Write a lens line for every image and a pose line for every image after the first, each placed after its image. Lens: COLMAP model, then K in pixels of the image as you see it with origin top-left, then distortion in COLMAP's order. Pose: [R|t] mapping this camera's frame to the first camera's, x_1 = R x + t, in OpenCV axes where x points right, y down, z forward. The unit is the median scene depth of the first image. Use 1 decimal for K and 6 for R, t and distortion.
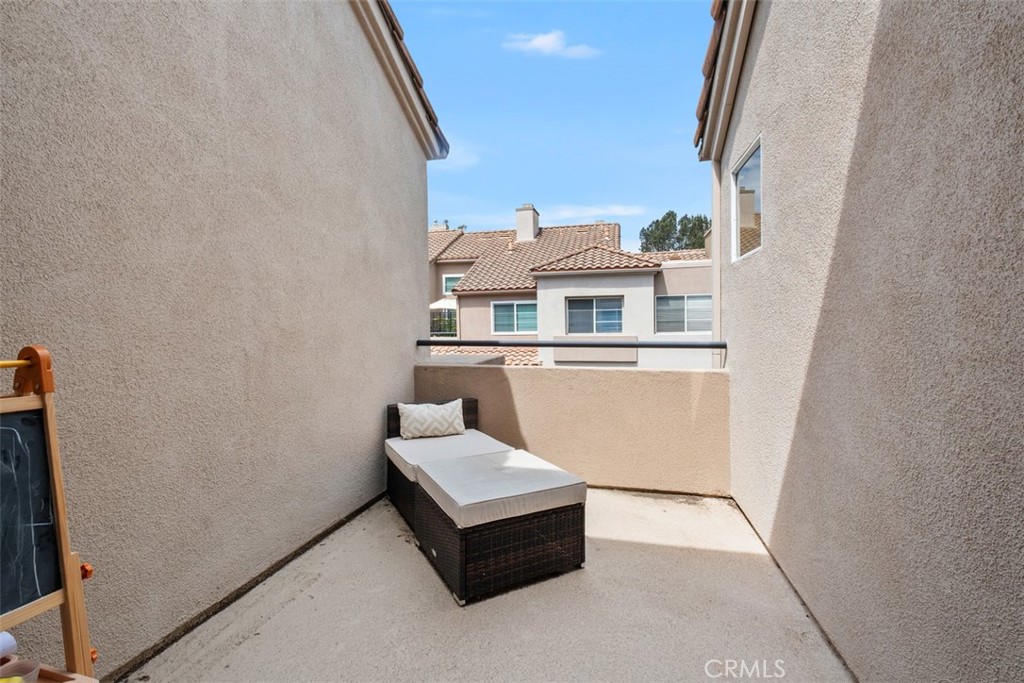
lens RADIAL K [[445.6, 0, 504.5], [0, 445.6, 323.4], [0, 0, 1]] dist [0.002109, -0.006967]
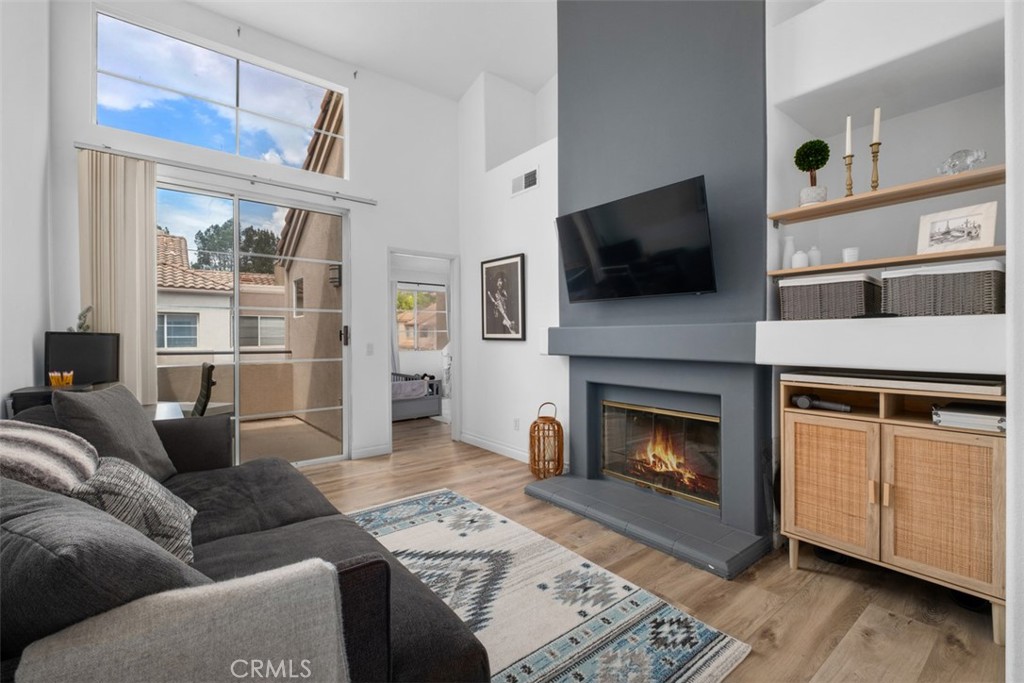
lens RADIAL K [[438.9, 0, 512.2], [0, 438.9, 336.2], [0, 0, 1]] dist [0.004887, -0.006833]
pose [[0.599901, 0.009143, 0.800022, -0.126982], [-0.007517, 0.999955, -0.005791, -0.004760], [-0.800039, -0.002540, 0.599943, -0.254447]]
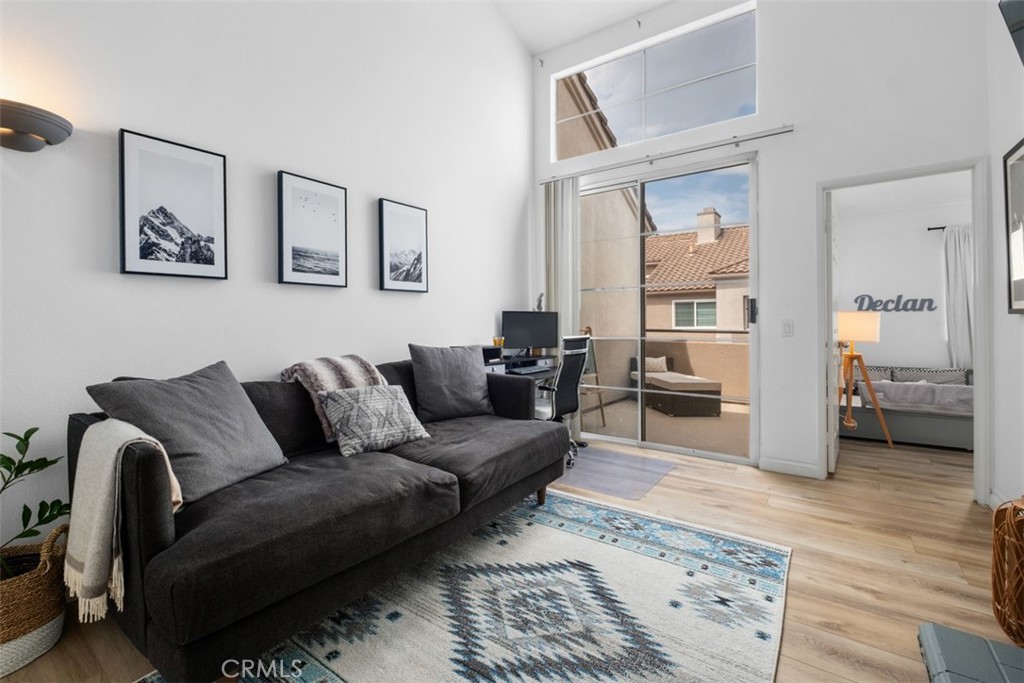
lens RADIAL K [[445.6, 0, 504.5], [0, 445.6, 323.4], [0, 0, 1]] dist [0.002109, -0.006967]
pose [[0.927852, 0.006627, -0.372891, -0.003926], [-0.002295, 0.999925, 0.012060, -0.002147], [0.372943, -0.010334, 0.927797, -0.258975]]
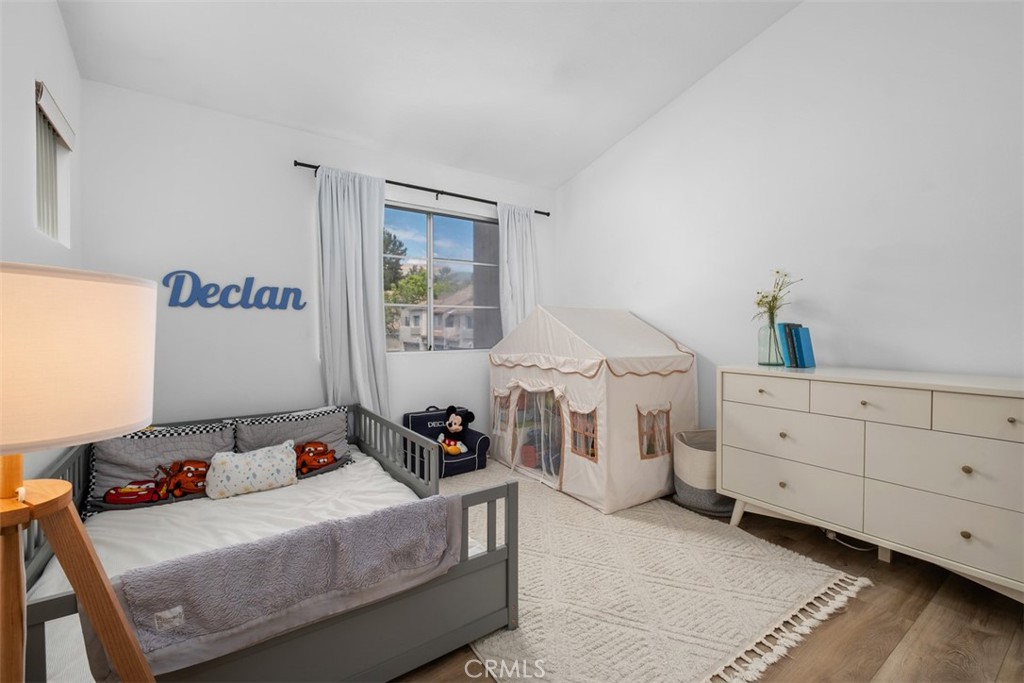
lens RADIAL K [[438.9, 0, 512.2], [0, 438.9, 336.2], [0, 0, 1]] dist [0.004887, -0.006833]
pose [[0.643157, -0.000359, 0.765734, 0.085746], [-0.016297, 0.999767, 0.014157, -0.001002], [-0.765561, -0.021584, 0.643001, -0.016447]]
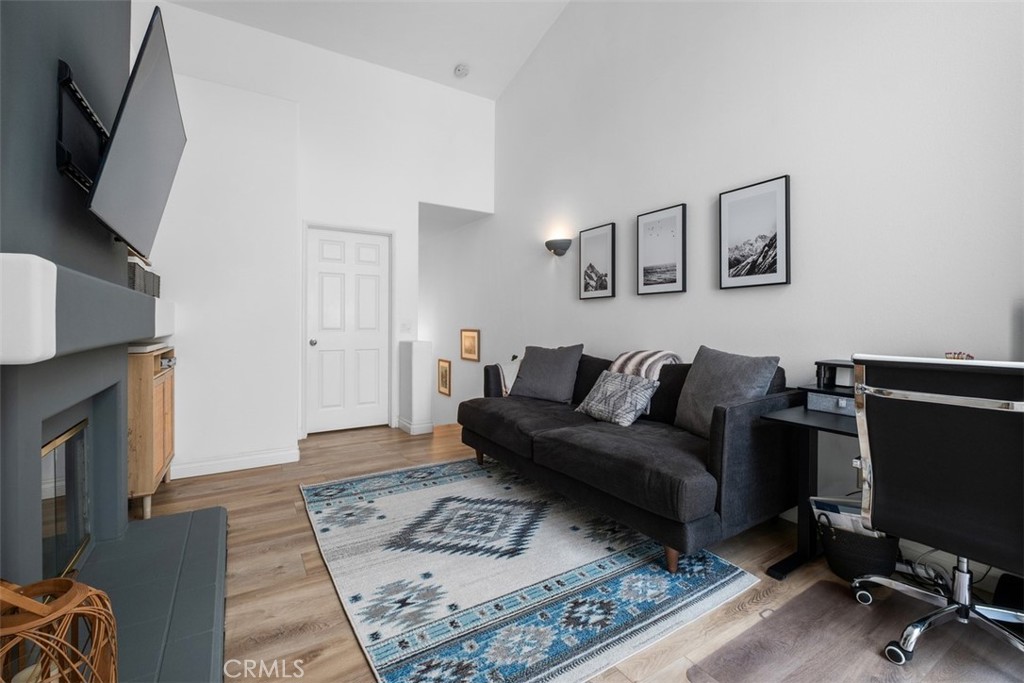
lens RADIAL K [[438.9, 0, 512.2], [0, 438.9, 336.2], [0, 0, 1]] dist [0.004887, -0.006833]
pose [[-0.684043, 0.027158, -0.728936, 0.065700], [0.007952, 0.999525, 0.029777, -0.000960], [0.729399, 0.014573, -0.683934, -0.041065]]
